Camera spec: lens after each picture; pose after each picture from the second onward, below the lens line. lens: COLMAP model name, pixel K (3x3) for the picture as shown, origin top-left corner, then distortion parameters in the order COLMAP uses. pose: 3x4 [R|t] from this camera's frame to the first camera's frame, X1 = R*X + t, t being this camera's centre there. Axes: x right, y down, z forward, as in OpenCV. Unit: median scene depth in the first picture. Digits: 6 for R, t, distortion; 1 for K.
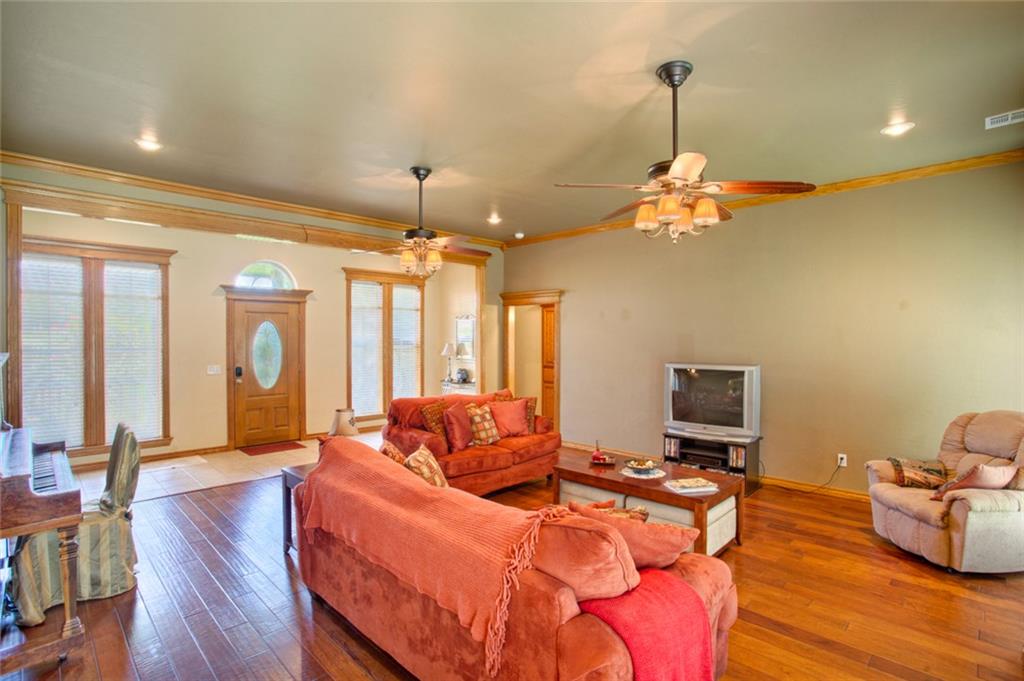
lens RADIAL K [[502.8, 0, 513.1], [0, 502.8, 340.8], [0, 0, 1]] dist [-0.037119, 0.011957]
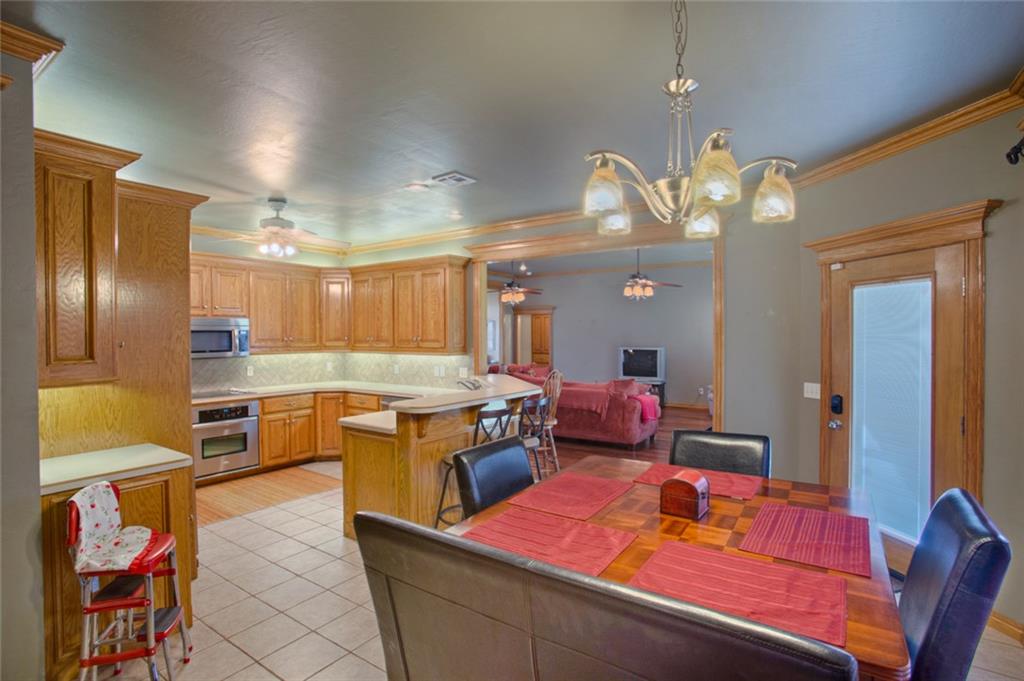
lens RADIAL K [[502.8, 0, 505.6], [0, 502.8, 340.6], [0, 0, 1]] dist [-0.037119, 0.011957]
pose [[0.986376, -0.004137, 0.164452, -0.375352], [0.003184, 0.999977, 0.006061, 0.005037], [-0.164473, -0.005455, 0.986366, -0.712326]]
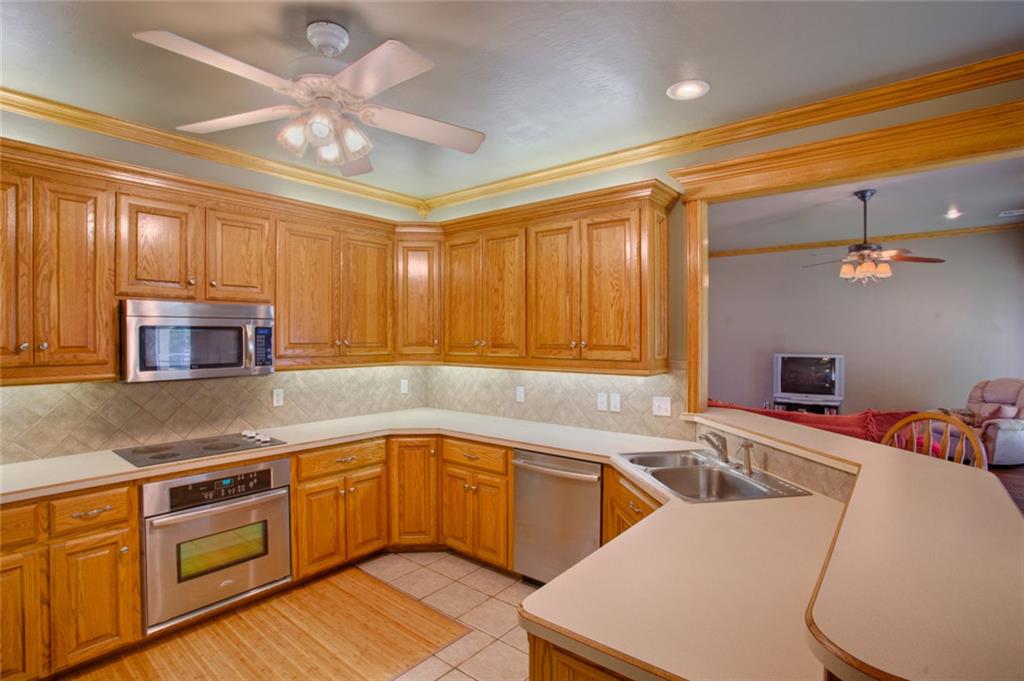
lens RADIAL K [[502.8, 0, 511.6], [0, 502.8, 341.0], [0, 0, 1]] dist [-0.037119, 0.011957]
pose [[0.994908, -0.000236, 0.100786, -0.491158], [-0.000119, 0.999994, 0.003518, 0.002641], [-0.100786, -0.003512, 0.994902, -0.295403]]
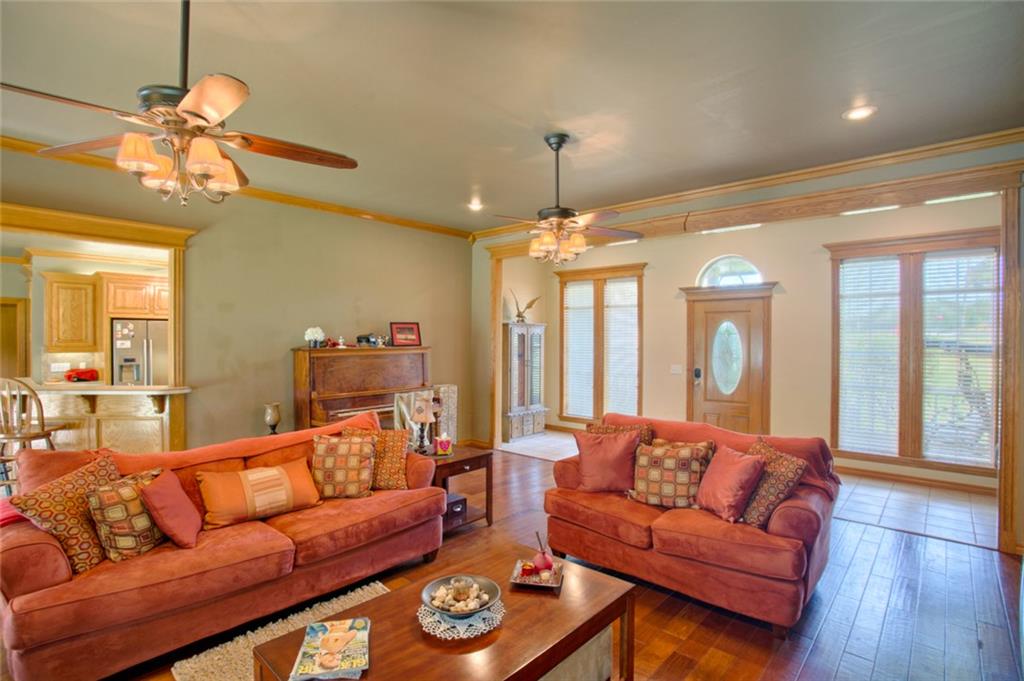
lens RADIAL K [[502.8, 0, 513.0], [0, 502.8, 344.1], [0, 0, 1]] dist [-0.037119, 0.011957]
pose [[0.030816, 0.011887, -0.999454, 0.570027], [-0.010602, 0.999877, 0.011565, -0.004362], [0.999469, 0.010239, 0.030938, 0.783651]]
